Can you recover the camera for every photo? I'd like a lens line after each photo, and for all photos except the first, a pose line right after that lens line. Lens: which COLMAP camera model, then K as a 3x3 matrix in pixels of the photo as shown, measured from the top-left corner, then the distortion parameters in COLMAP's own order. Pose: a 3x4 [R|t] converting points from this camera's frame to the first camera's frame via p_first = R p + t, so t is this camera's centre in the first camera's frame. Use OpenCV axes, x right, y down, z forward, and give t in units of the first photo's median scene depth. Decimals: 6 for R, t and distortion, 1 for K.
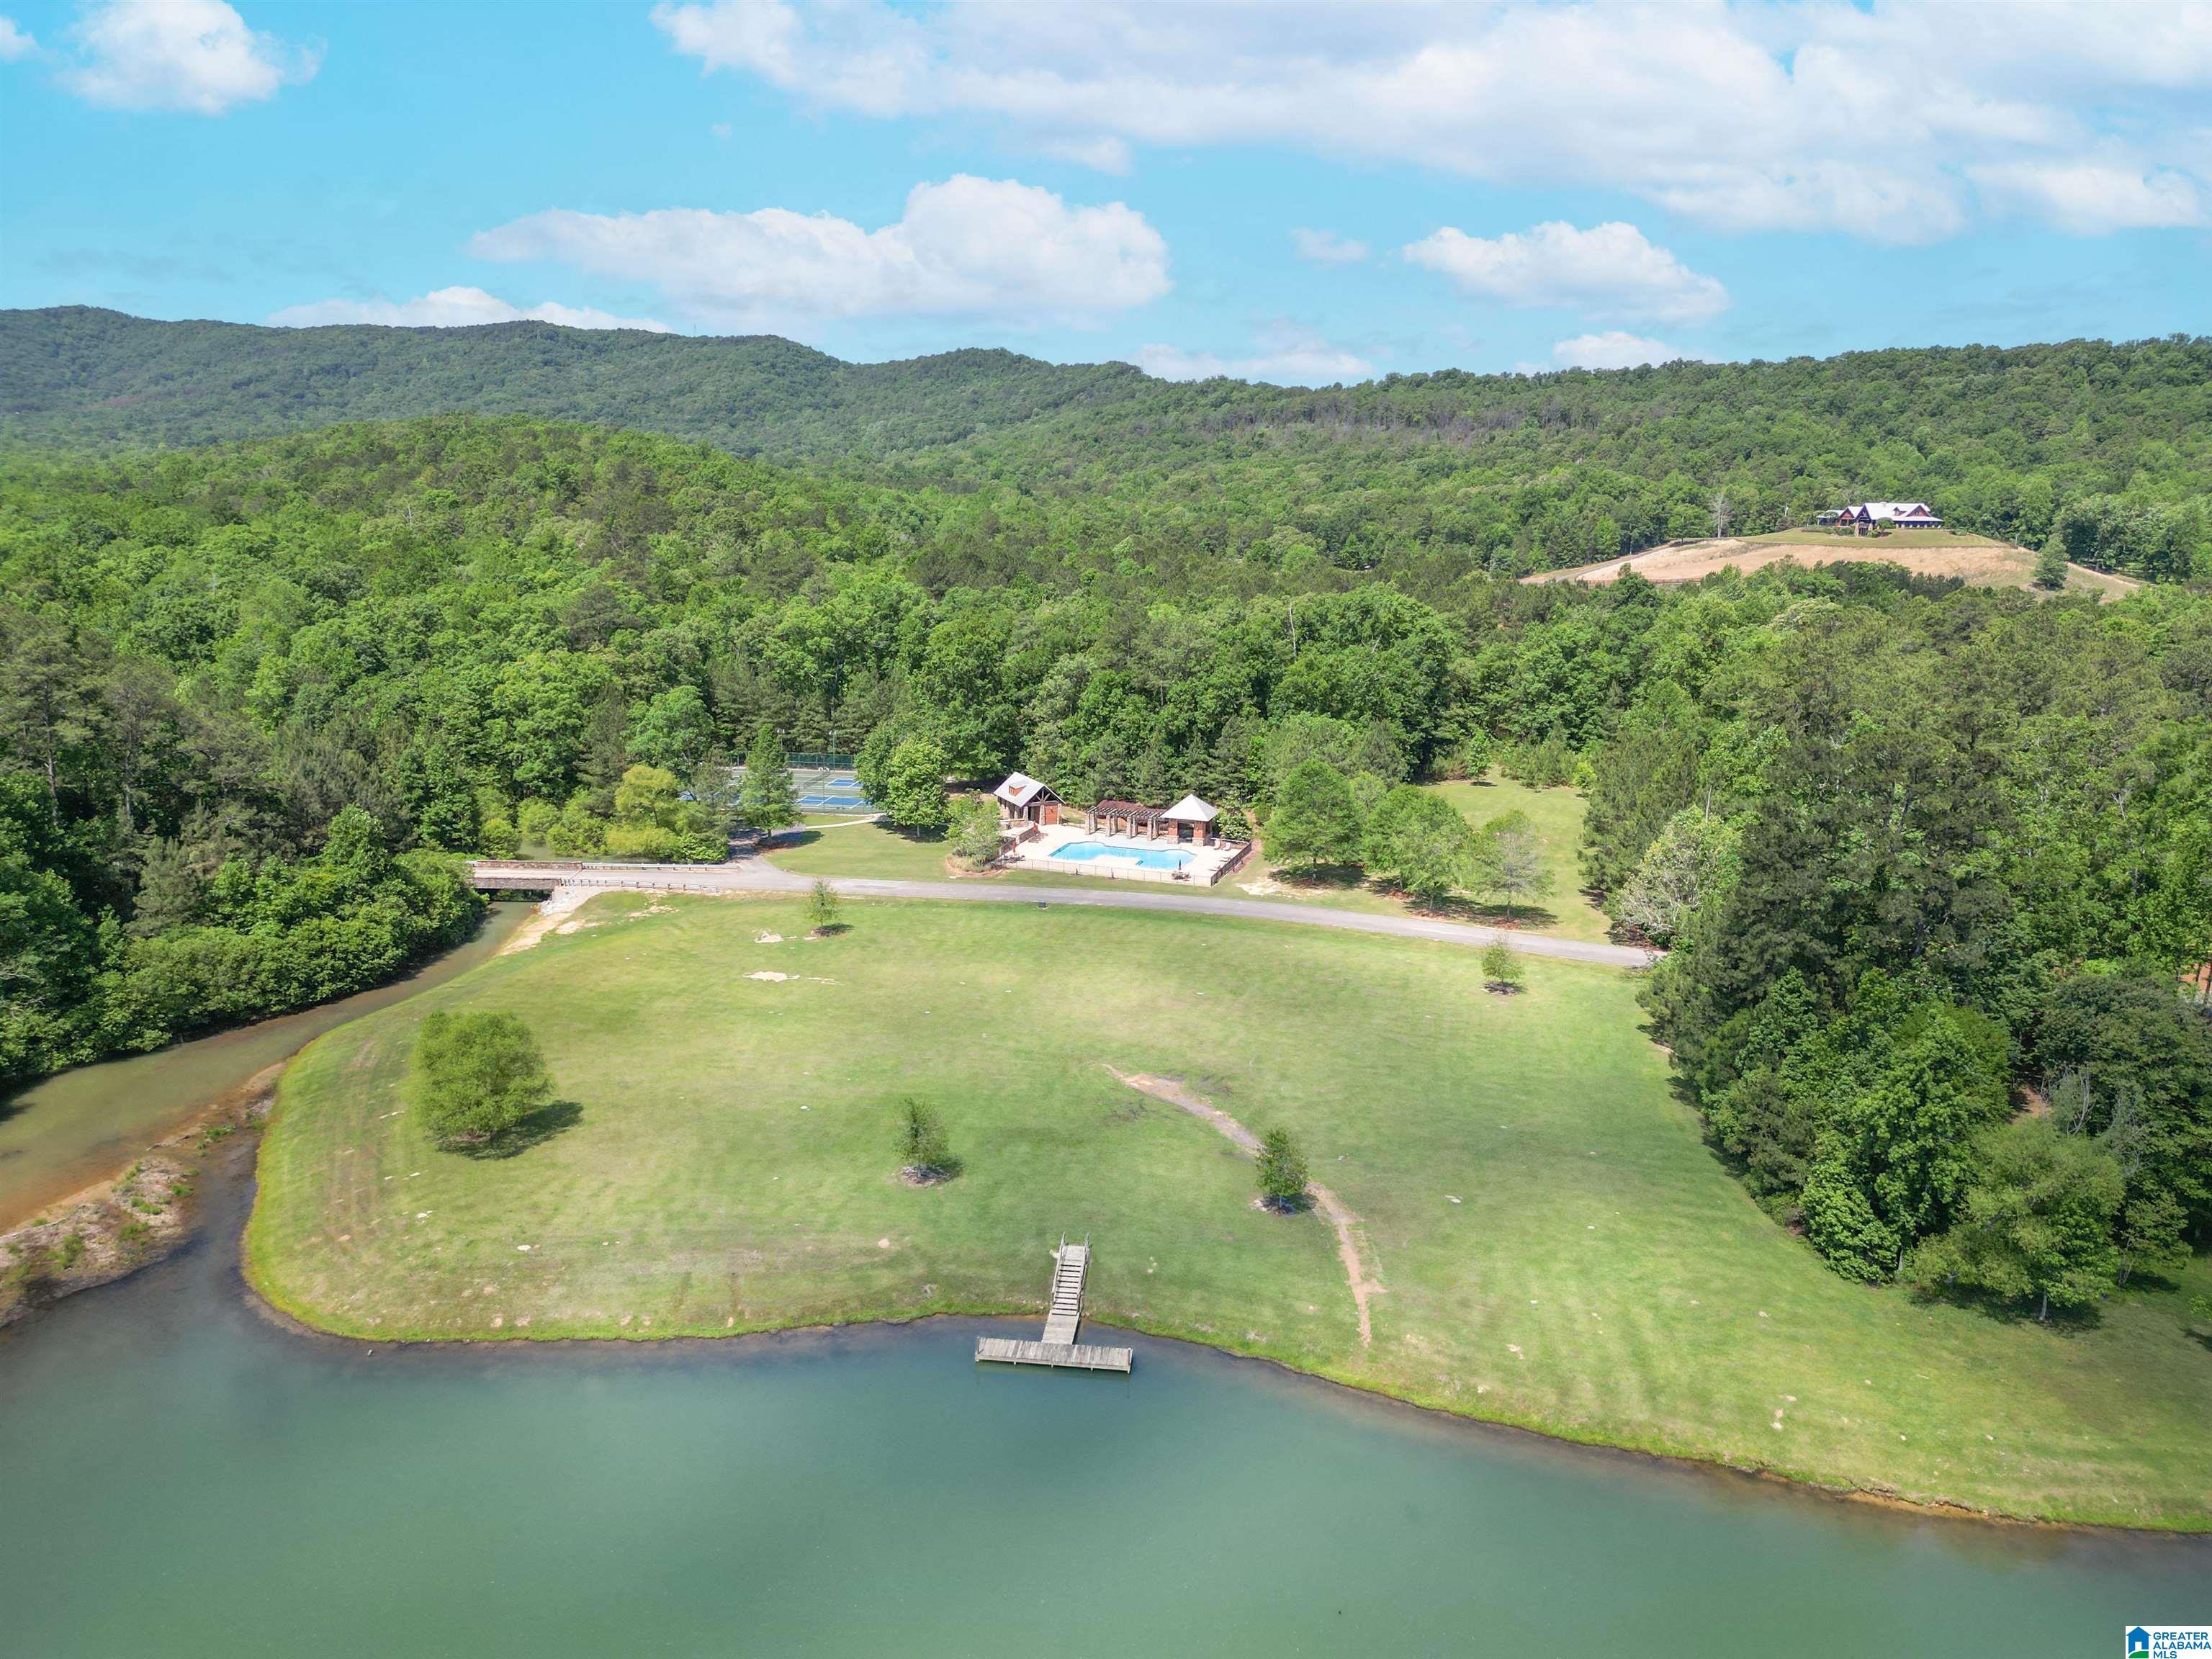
lens RADIAL K [[1549.9, 0, 1105.7], [0, 1549.9, 800.2], [0, 0, 1]] dist [0.083706, -0.079533]
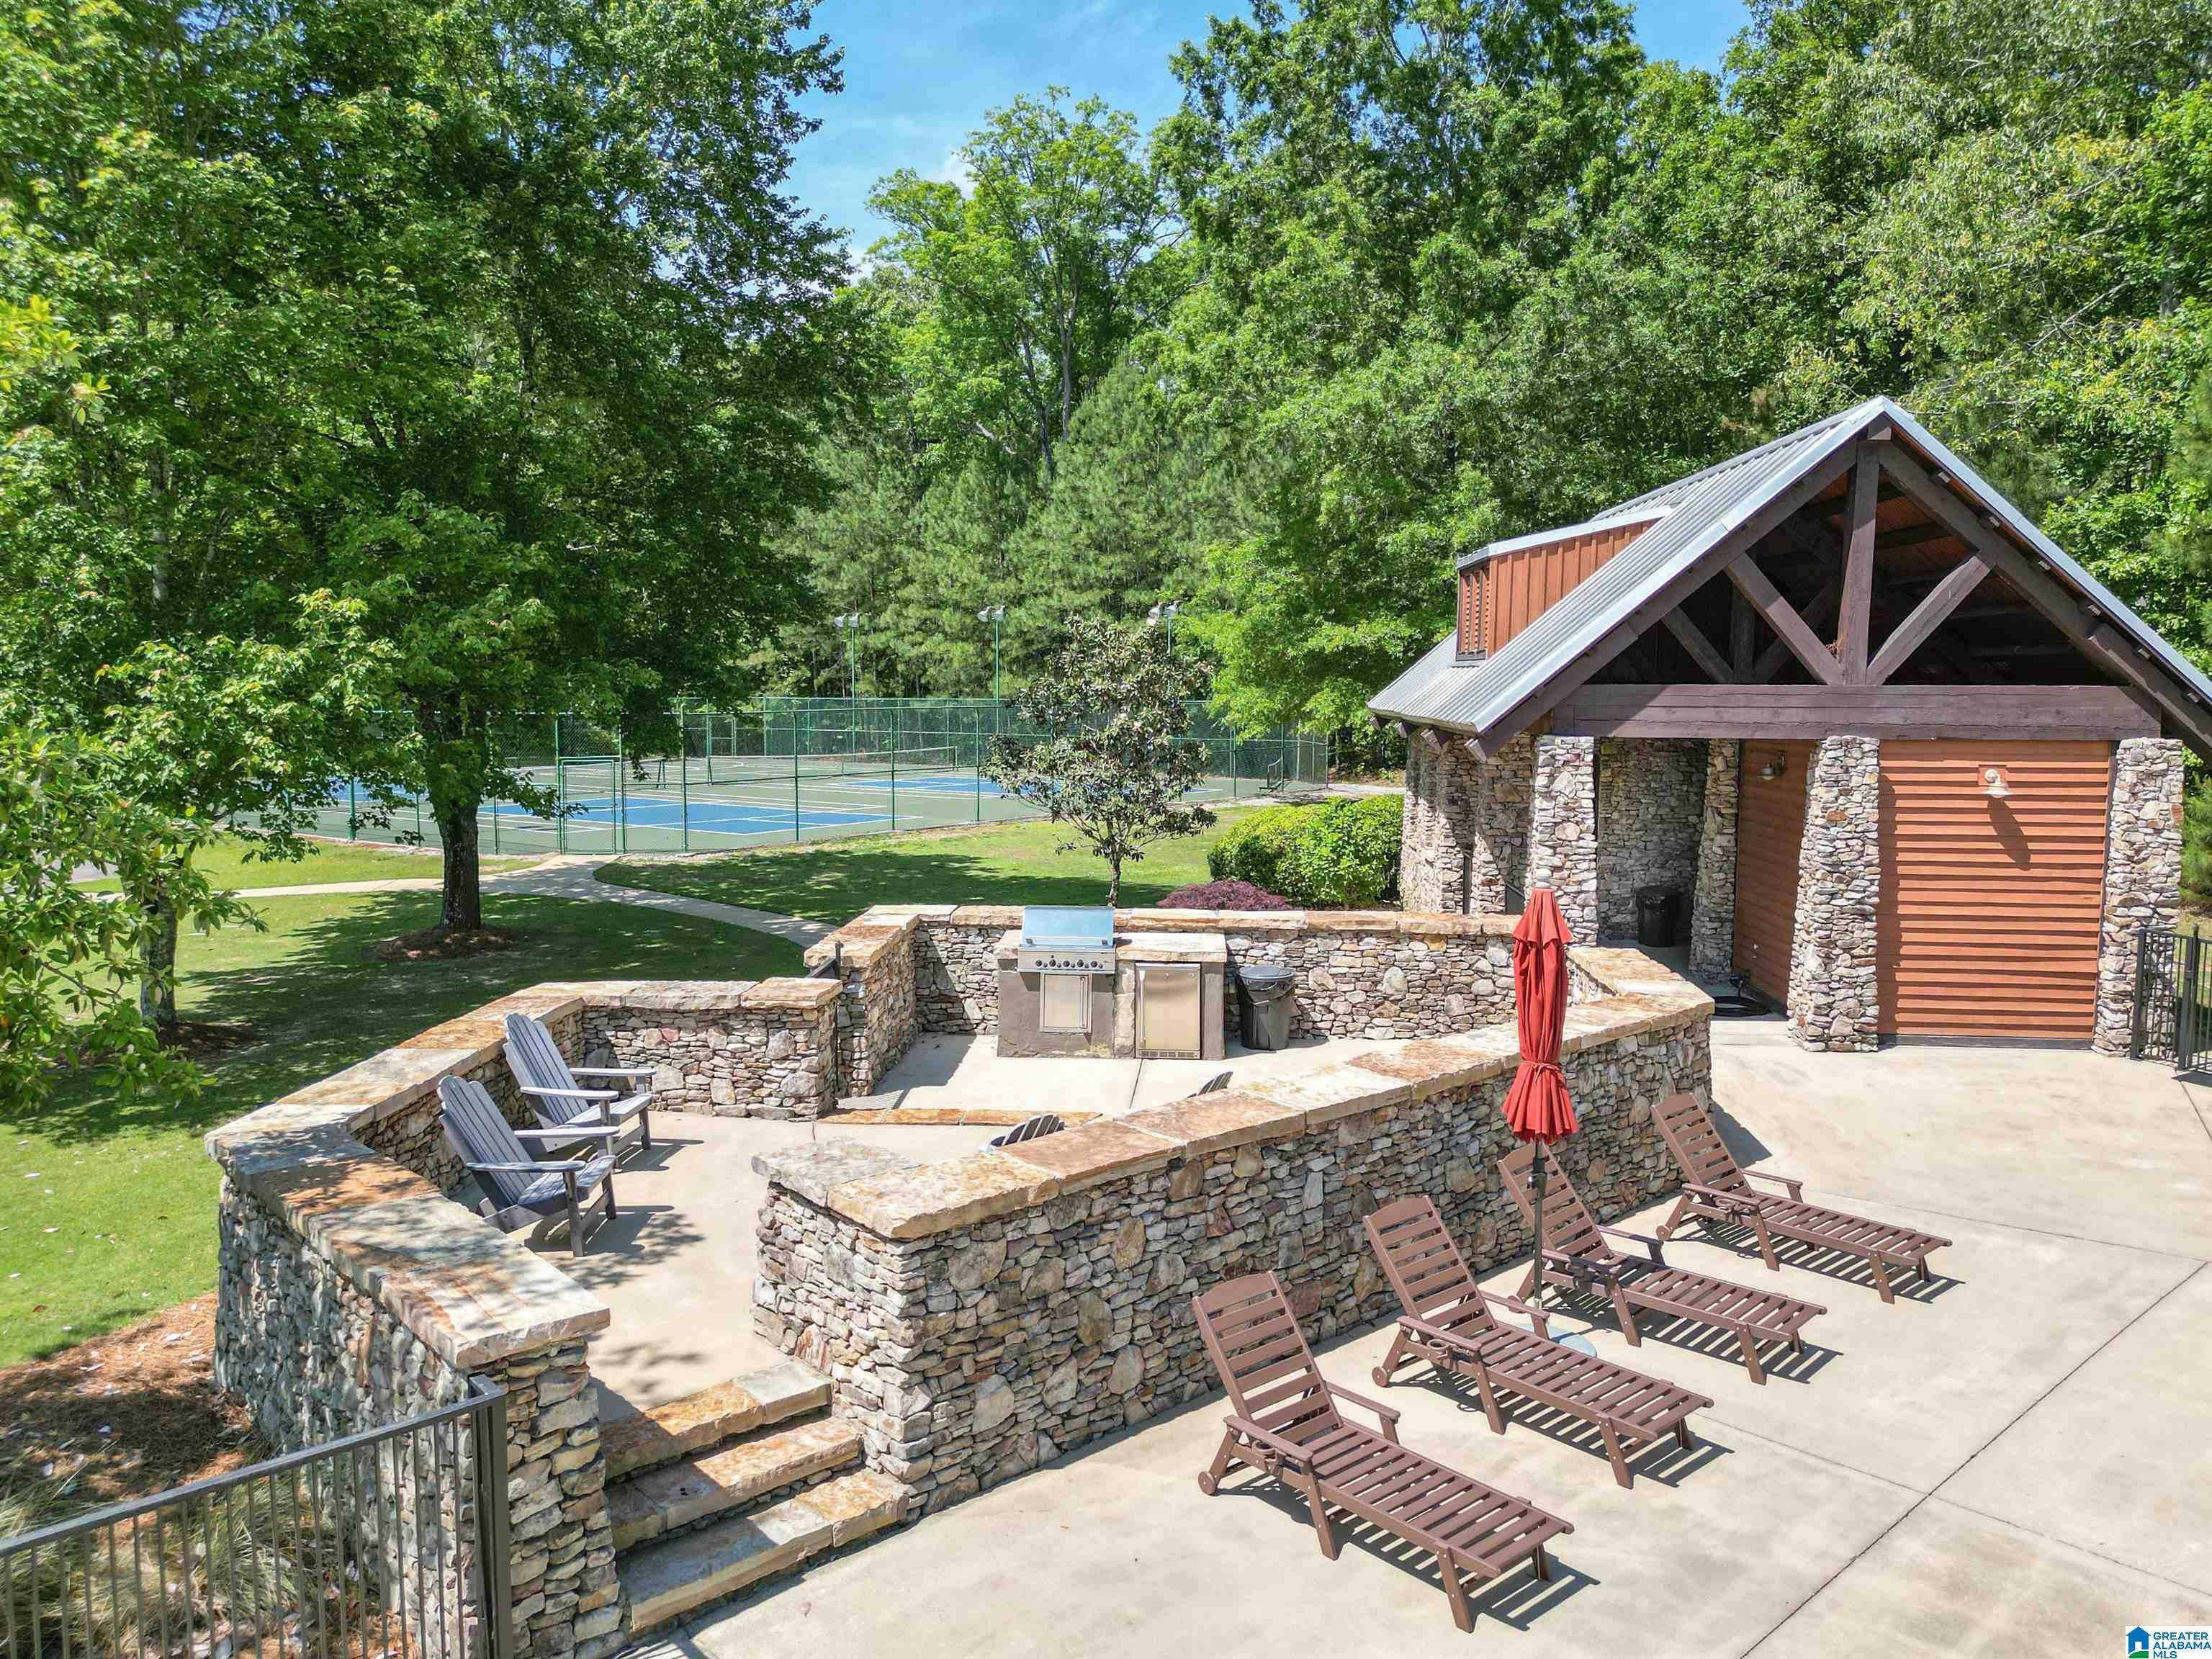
lens RADIAL K [[1549.9, 0, 1105.7], [0, 1549.9, 800.2], [0, 0, 1]] dist [0.083706, -0.079533]
pose [[0.869020, 0.025248, -0.494133, -0.031911], [-0.089746, 0.990174, -0.107241, 0.012886], [0.486570, 0.137541, 0.862747, 0.783624]]
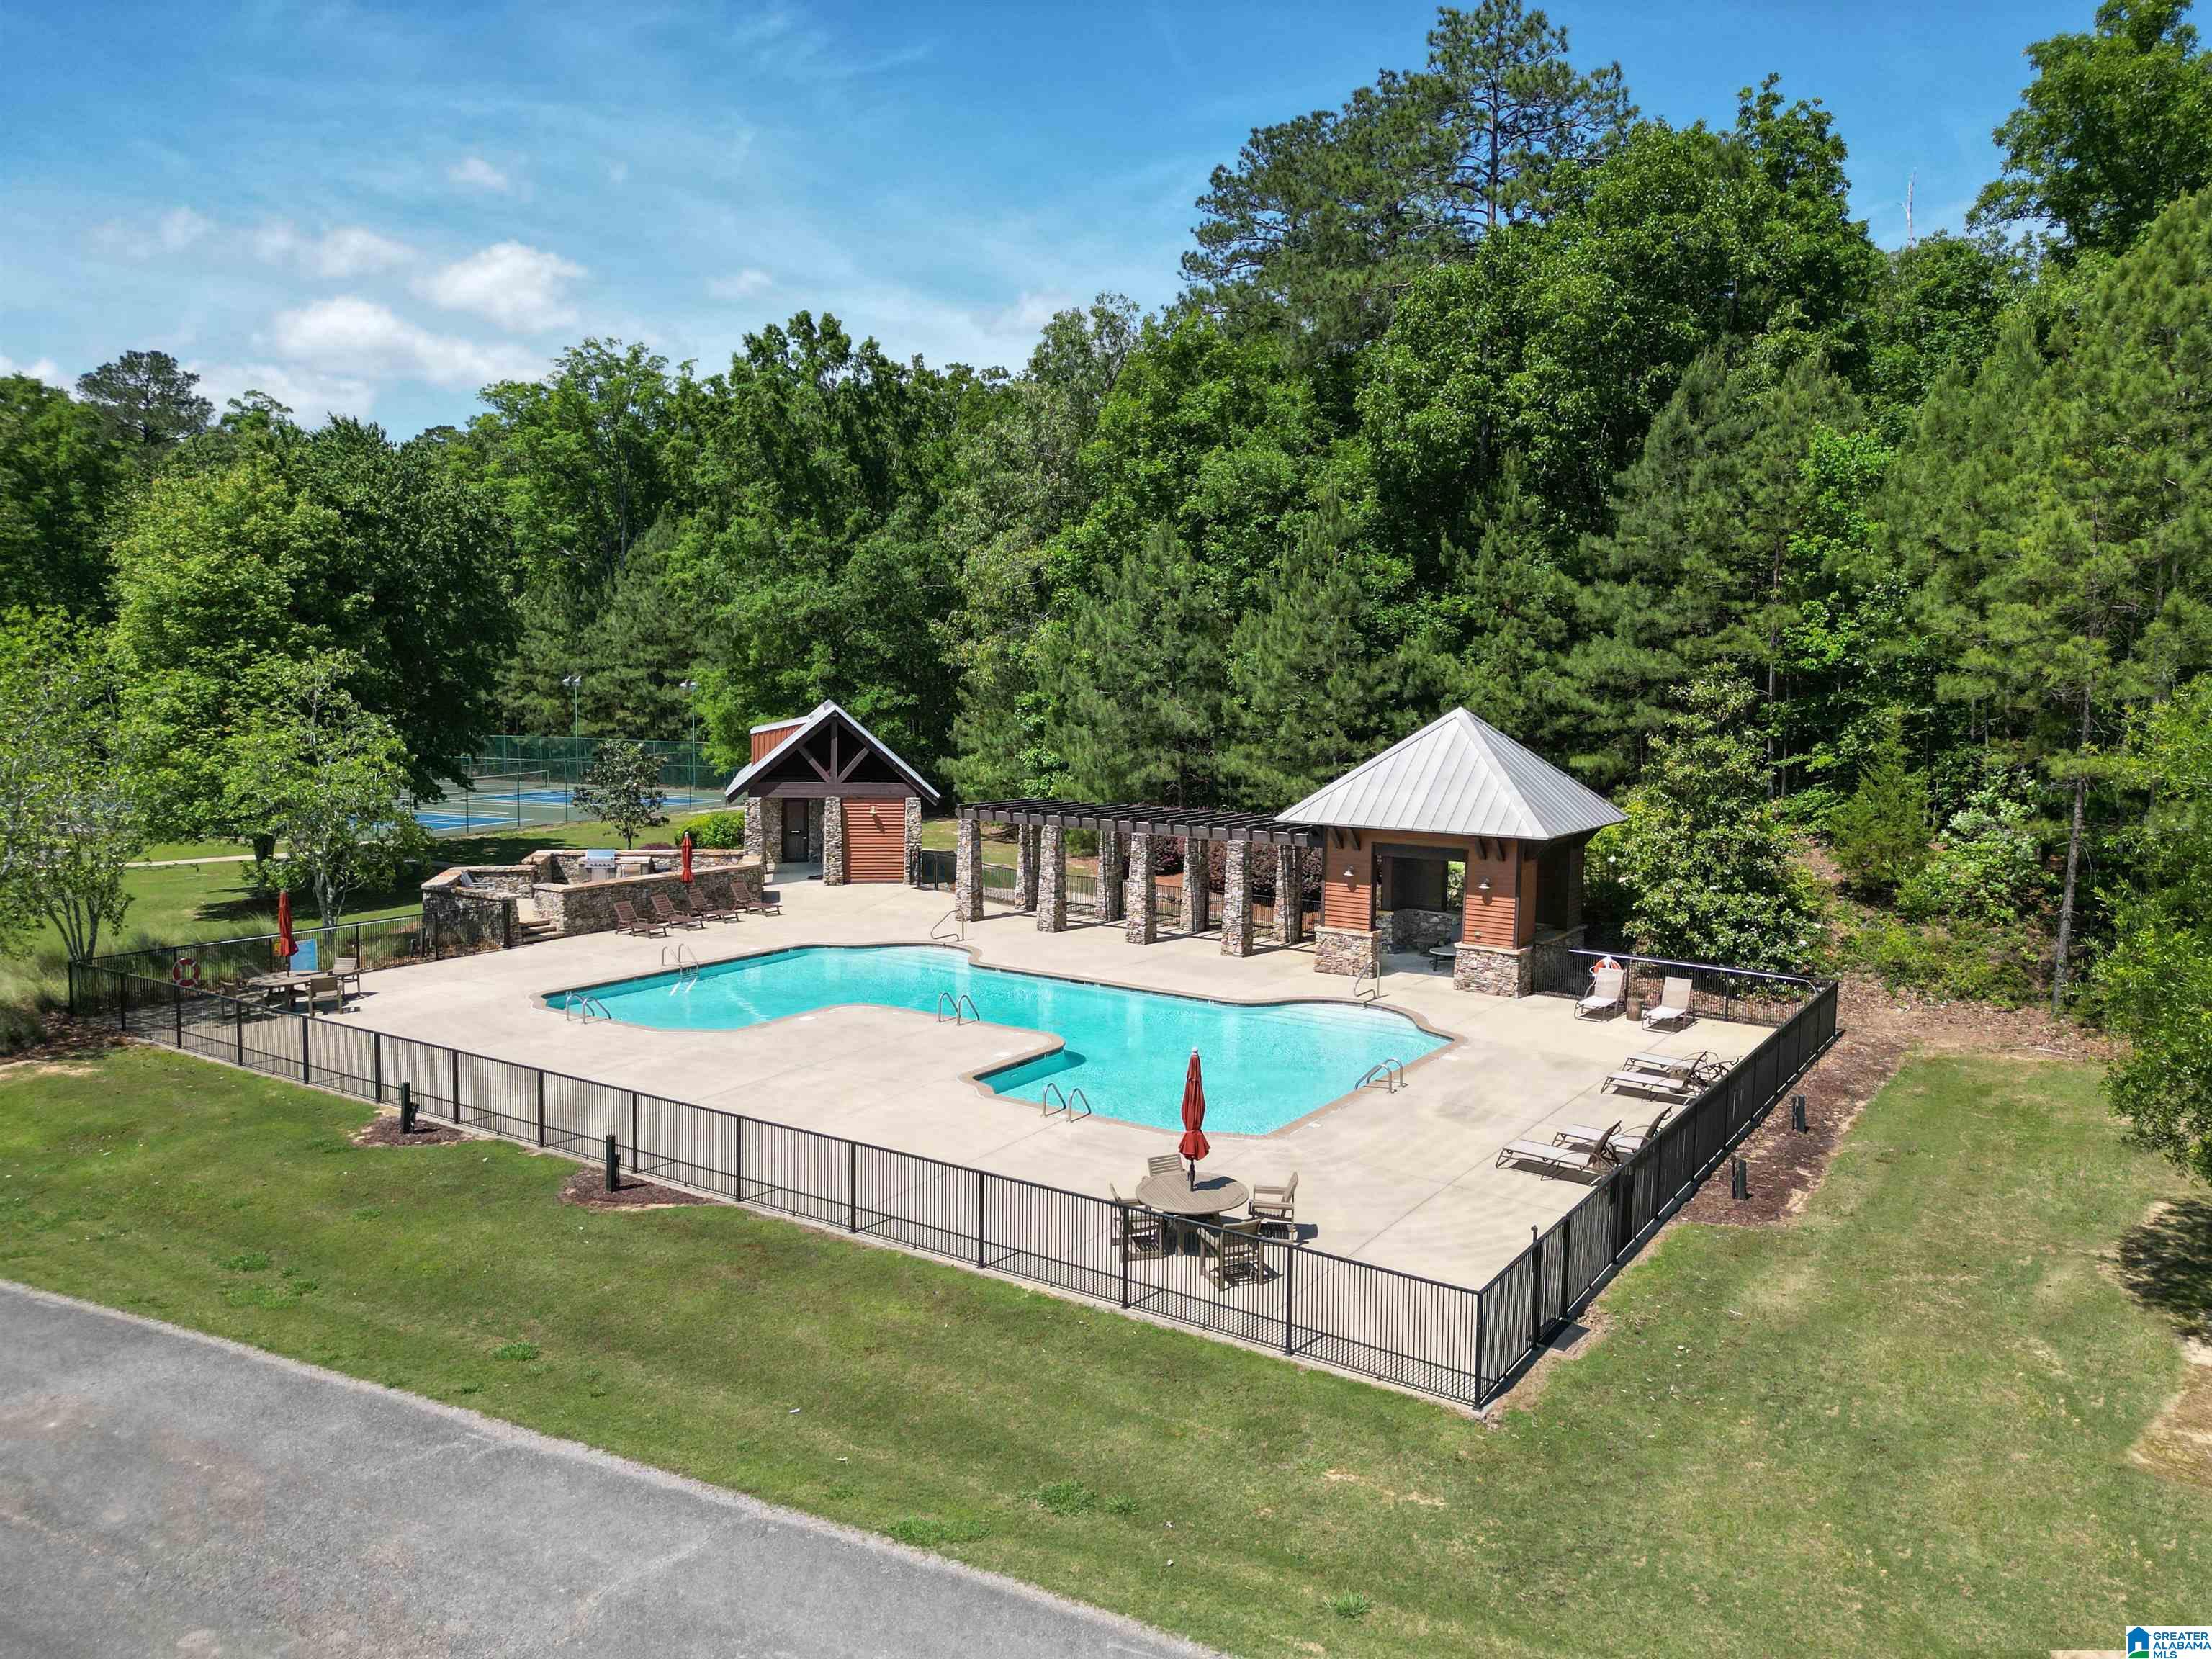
lens RADIAL K [[1549.9, 0, 1105.7], [0, 1549.9, 800.2], [0, 0, 1]] dist [0.083706, -0.079533]
pose [[0.966137, 0.020051, -0.257250, 0.050385], [-0.052415, 0.991441, -0.119575, 0.024908], [0.252651, 0.129010, 0.958918, 0.659895]]
